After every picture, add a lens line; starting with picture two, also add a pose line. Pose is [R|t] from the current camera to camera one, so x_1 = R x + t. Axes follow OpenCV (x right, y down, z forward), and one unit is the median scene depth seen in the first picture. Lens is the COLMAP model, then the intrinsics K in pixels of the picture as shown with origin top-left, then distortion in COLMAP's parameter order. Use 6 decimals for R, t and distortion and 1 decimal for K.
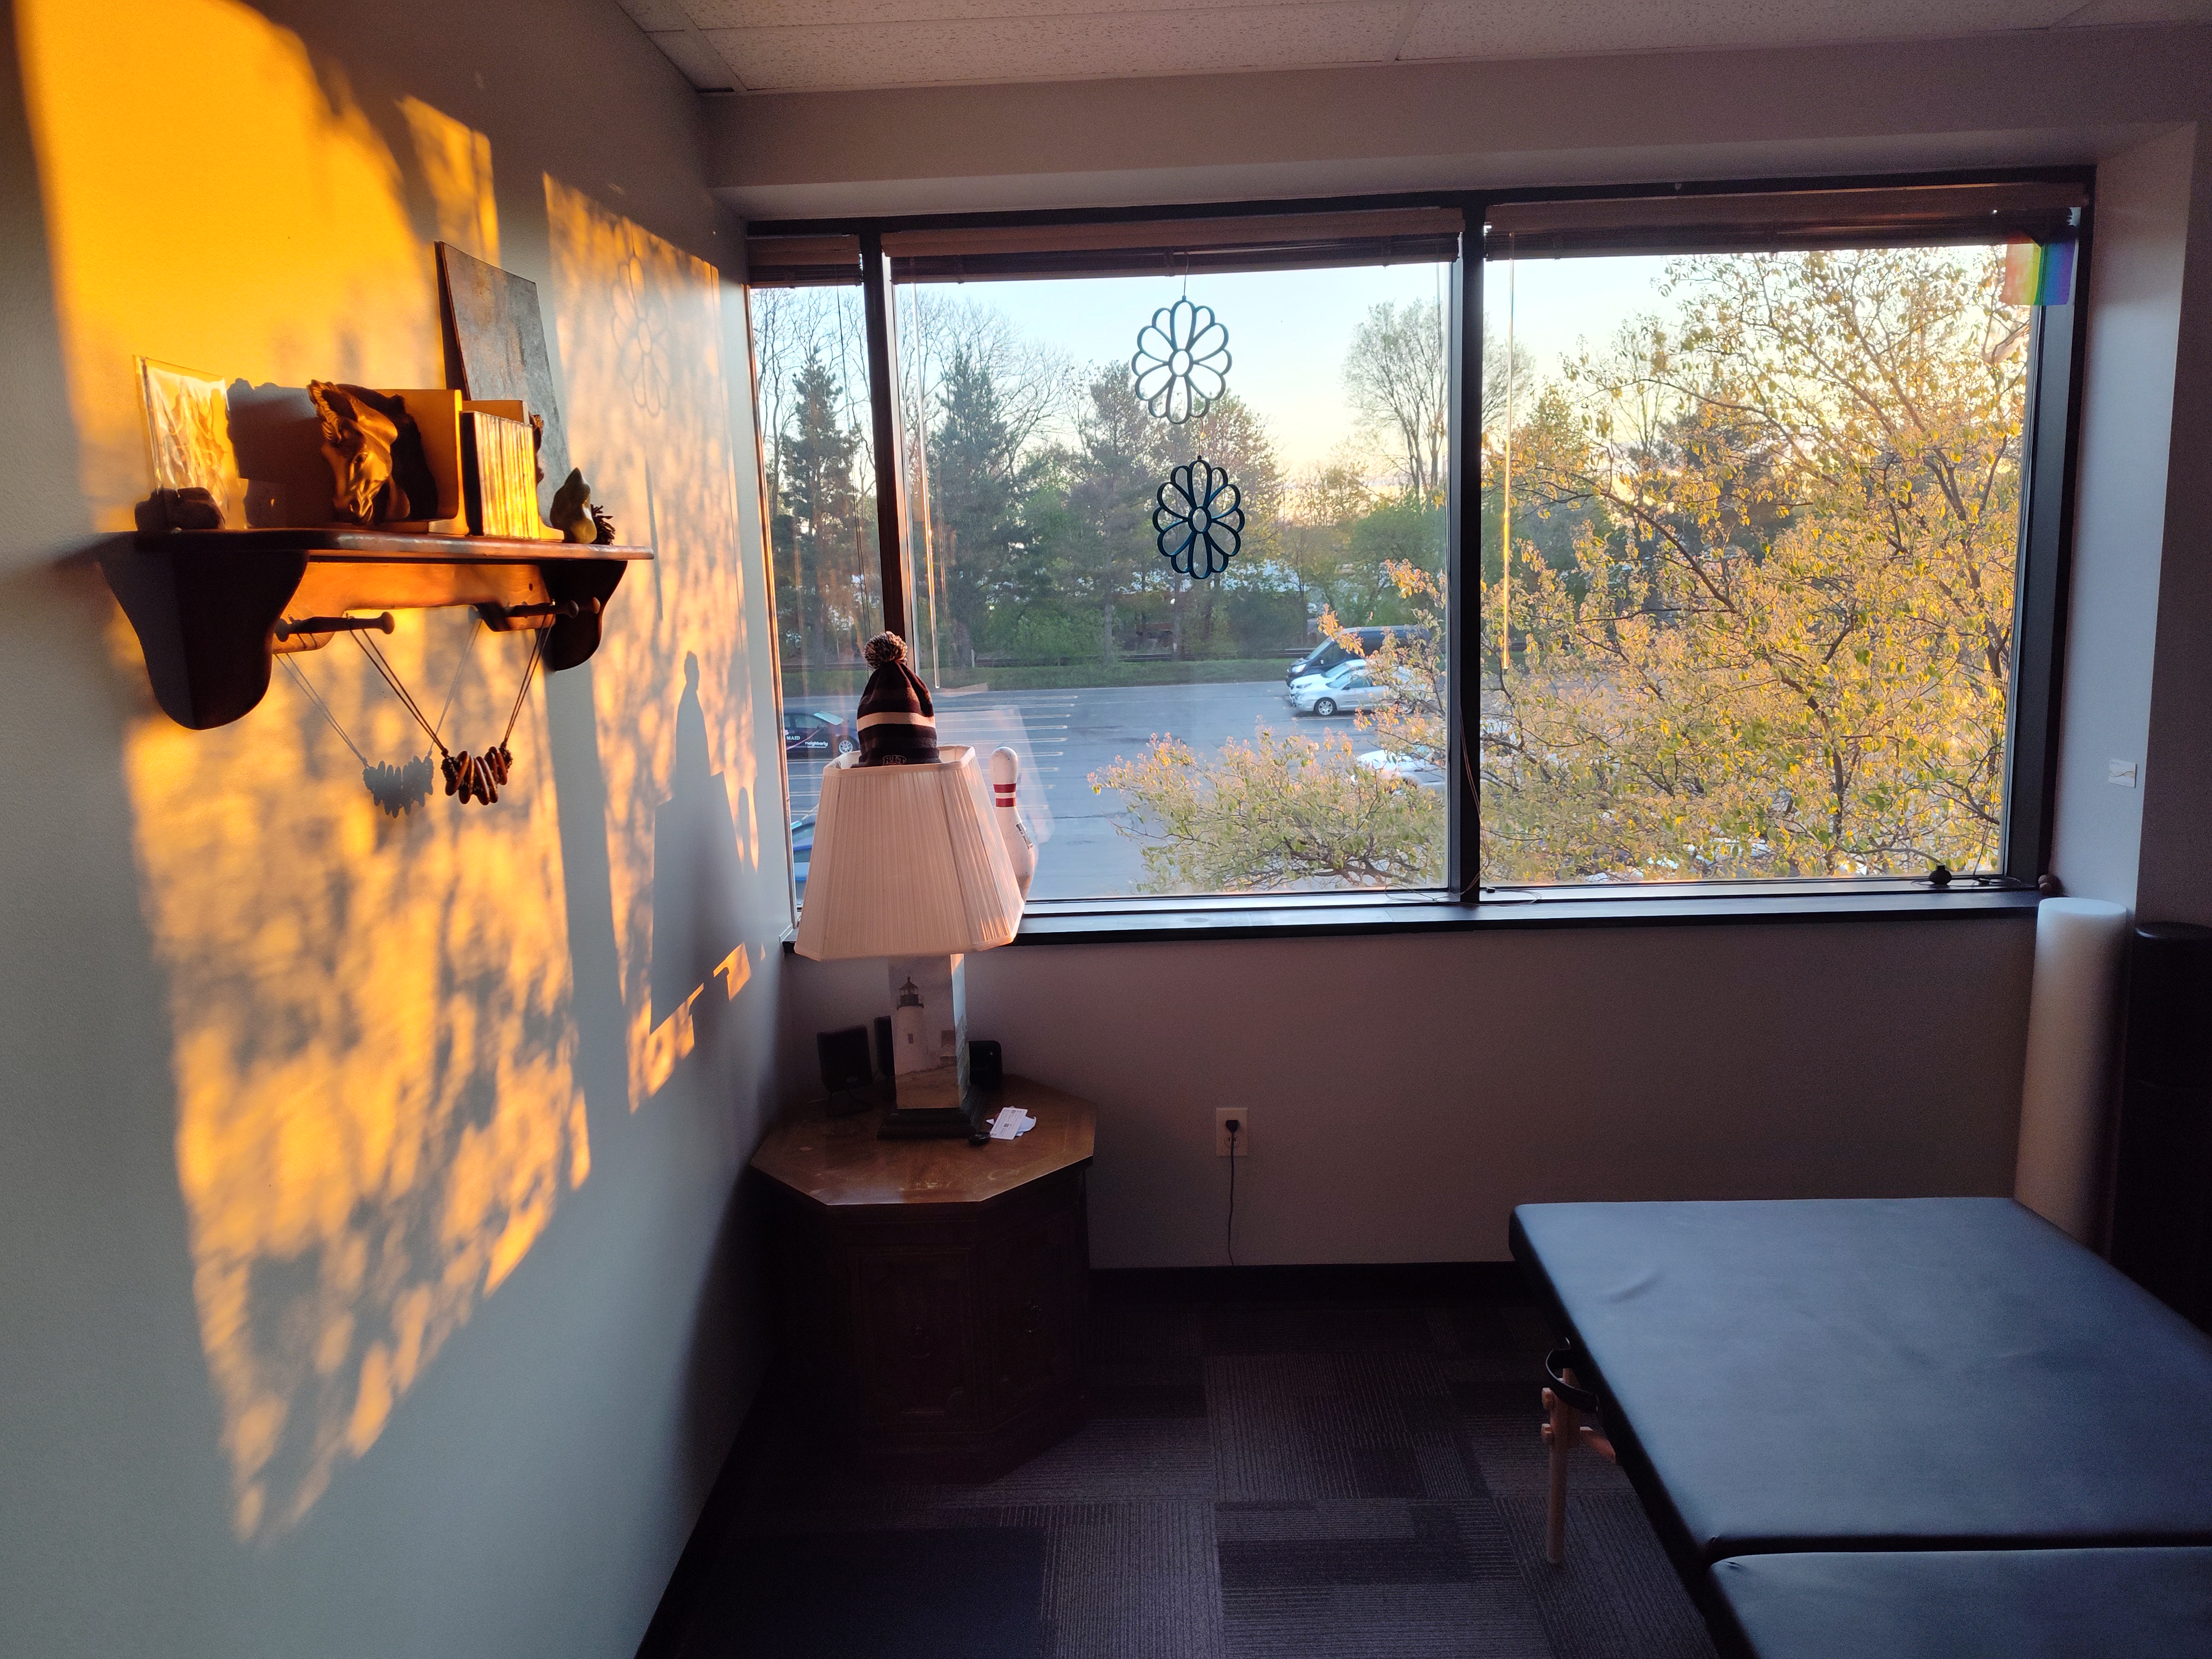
lens RADIAL K [[1488.9, 0, 1108.5], [0, 1488.9, 792.7], [0, 0, 1]] dist [0.049742, -0.044731]
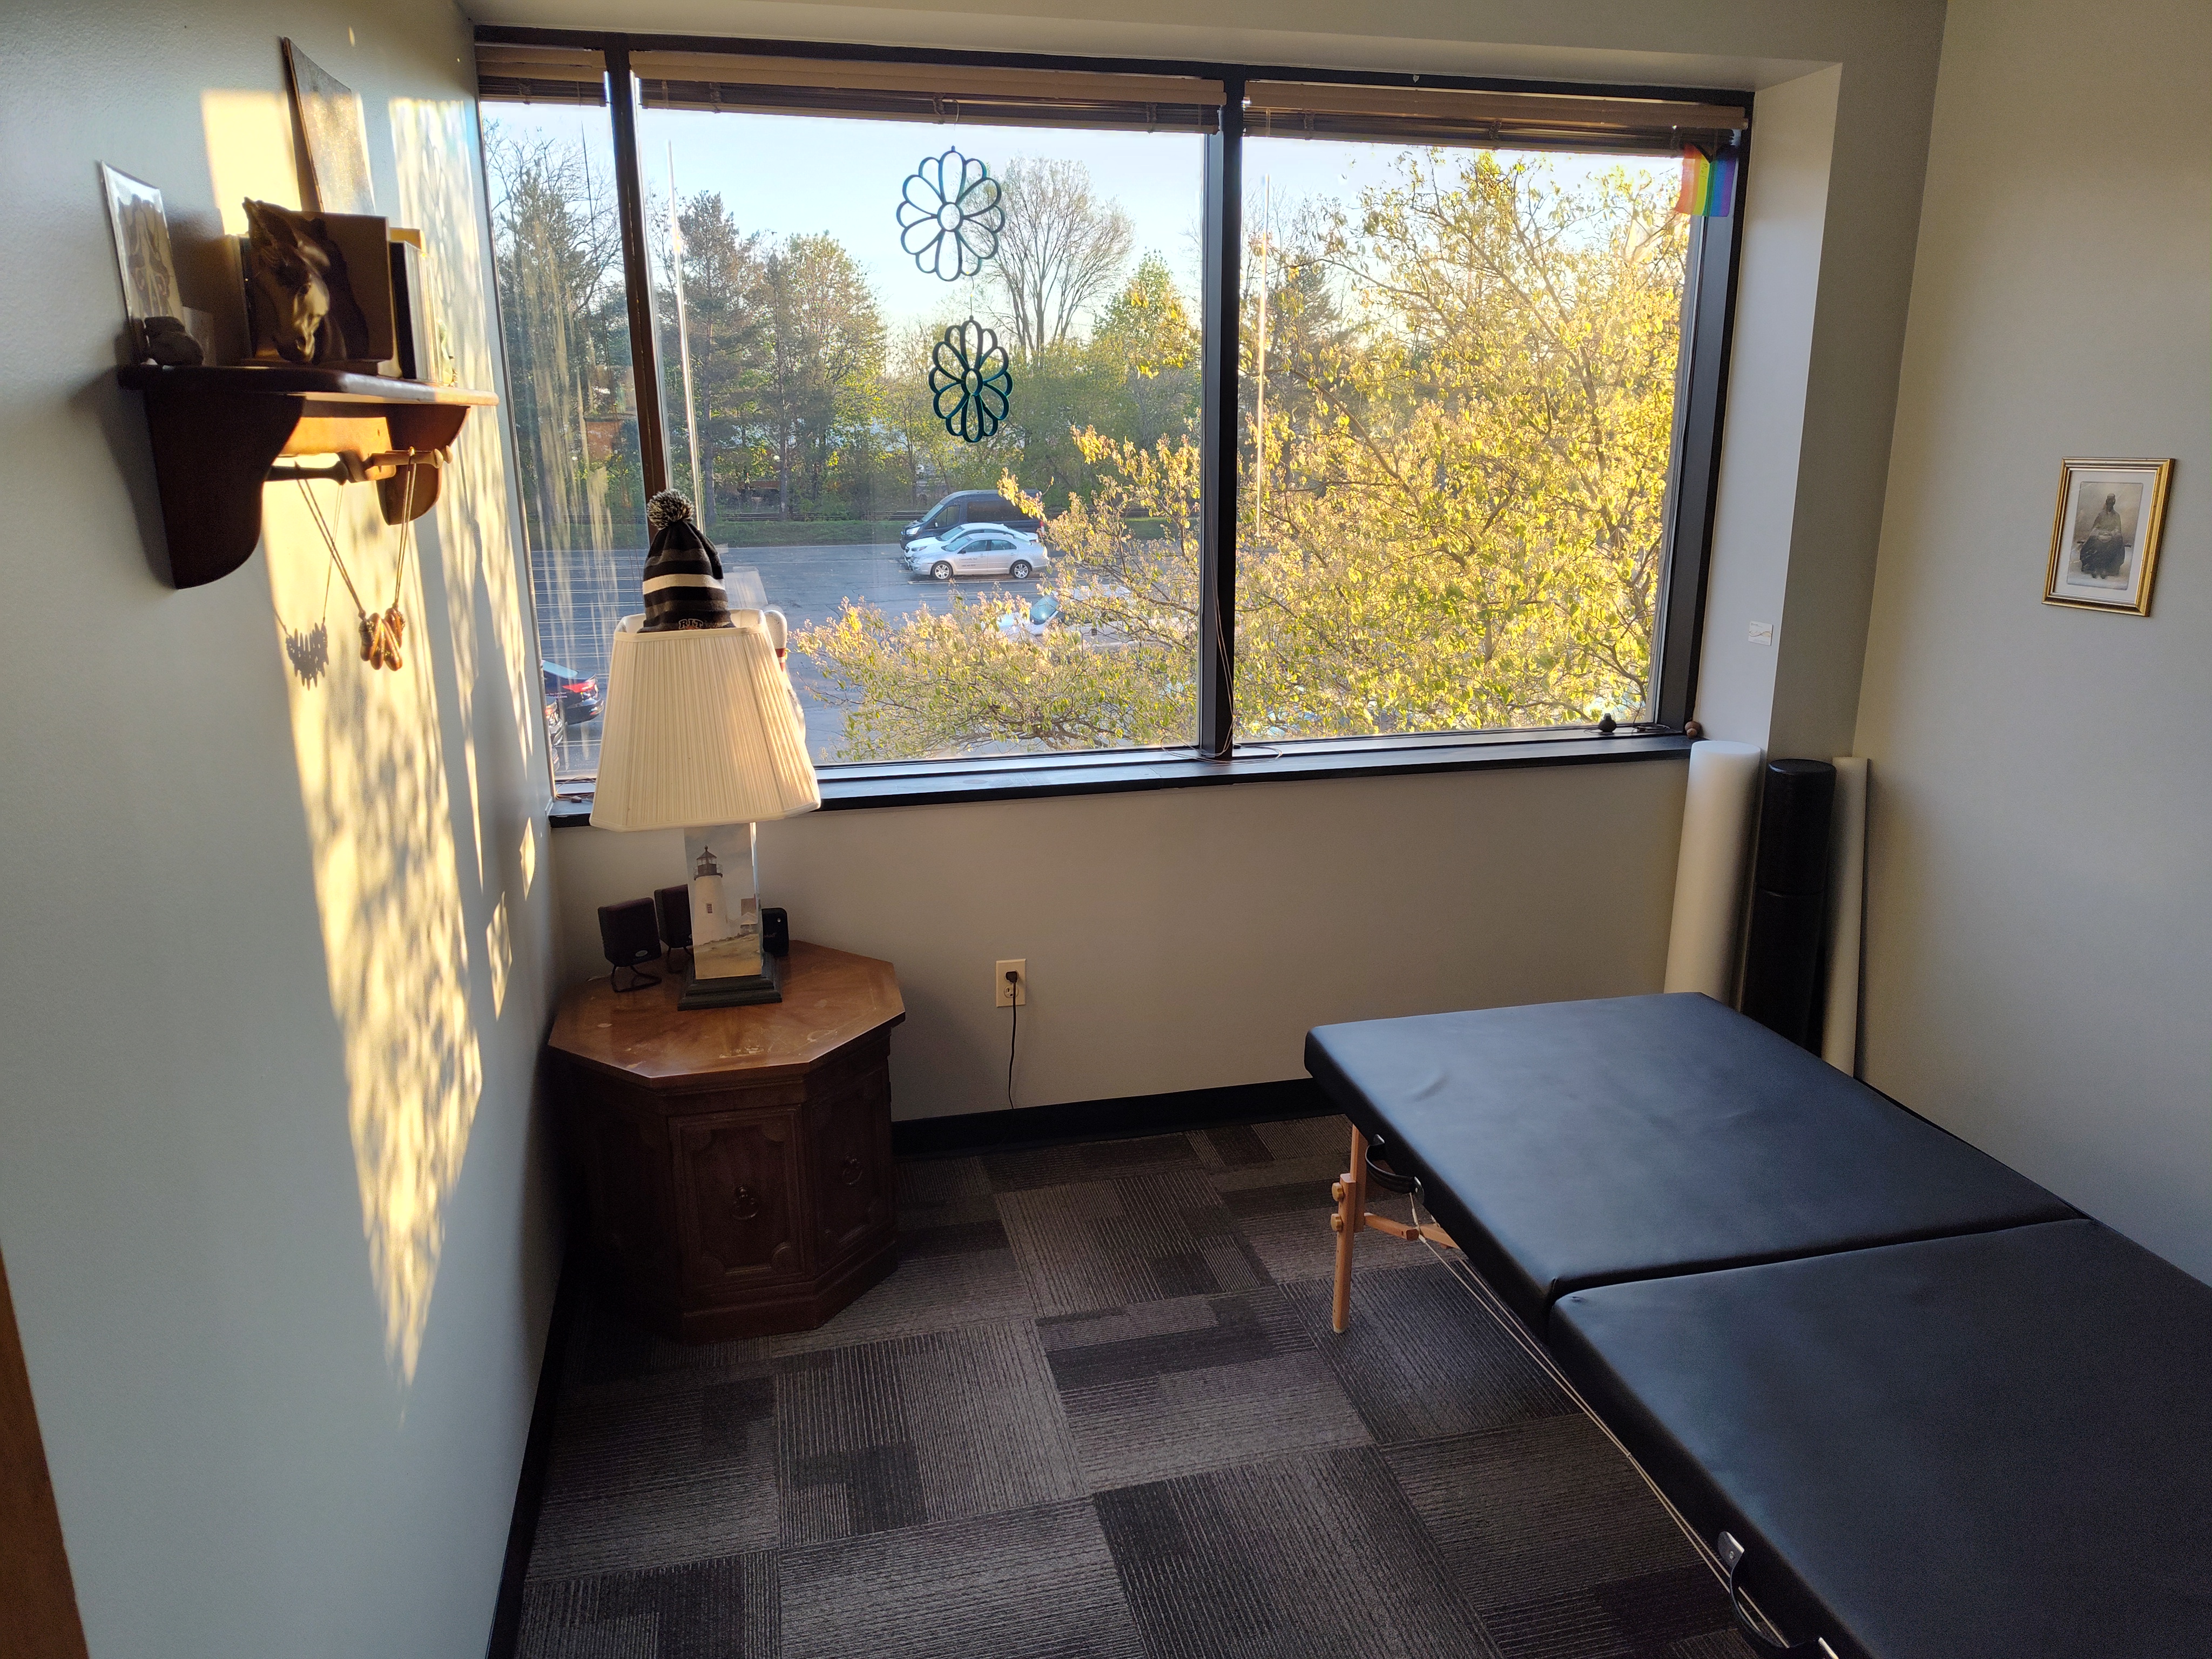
lens RADIAL K [[1488.9, 0, 1108.5], [0, 1488.9, 792.7], [0, 0, 1]] dist [0.049742, -0.044731]
pose [[0.967671, -0.029196, 0.250520, -0.117819], [0.006413, 0.995804, 0.091282, 0.000158], [-0.252134, -0.086725, 0.963798, -0.010739]]
